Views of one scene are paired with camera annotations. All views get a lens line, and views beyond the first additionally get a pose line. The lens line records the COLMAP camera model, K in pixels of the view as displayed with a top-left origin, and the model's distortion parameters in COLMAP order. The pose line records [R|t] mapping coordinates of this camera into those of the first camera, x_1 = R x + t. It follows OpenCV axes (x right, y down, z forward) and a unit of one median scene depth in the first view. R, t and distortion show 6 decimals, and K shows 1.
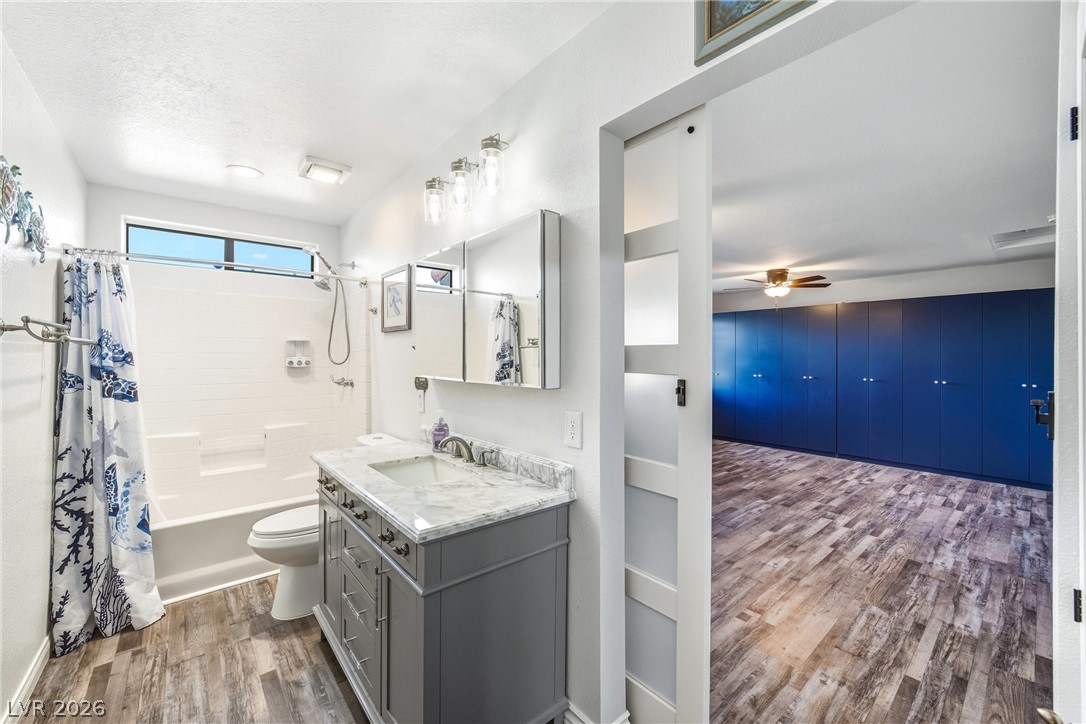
lens RADIAL K [[439.9, 0, 541.9], [0, 439.9, 356.1], [0, 0, 1]] dist [-0.004375, 0.002714]
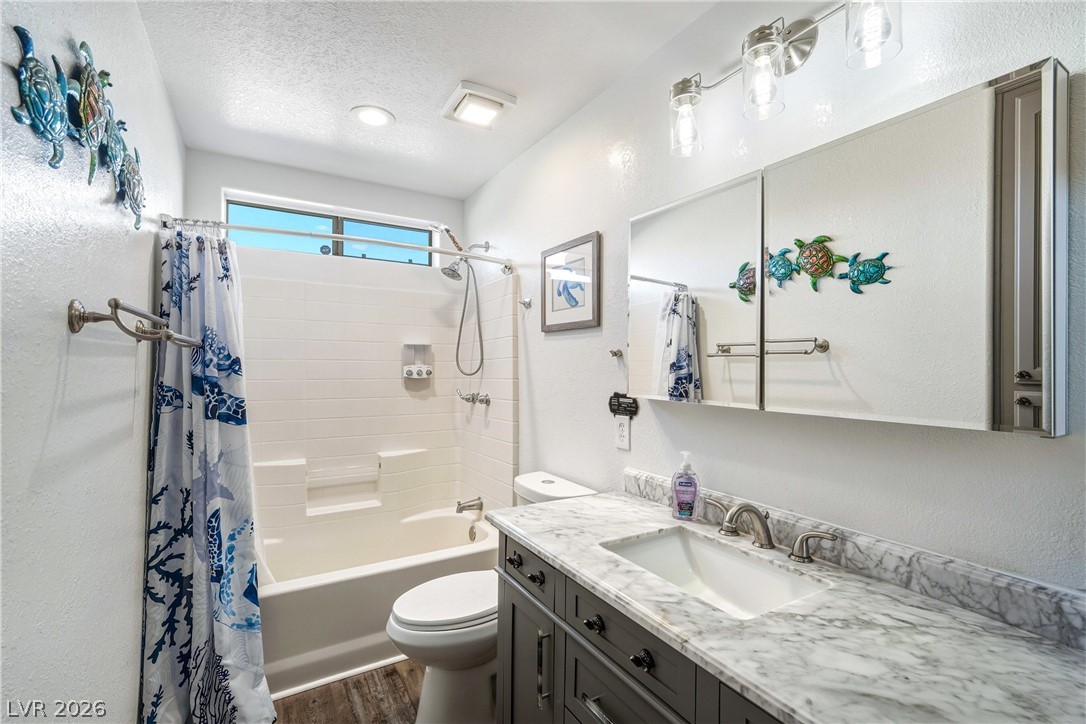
lens RADIAL K [[486.7, 0, 546.4], [0, 486.7, 363.7], [0, 0, 1]] dist [-0.000533, 0.002005]
pose [[0.989110, 0.006888, -0.147019, -0.314600], [-0.007882, 0.999950, -0.006182, 0.002616], [0.146970, 0.007274, 0.989114, 0.275446]]
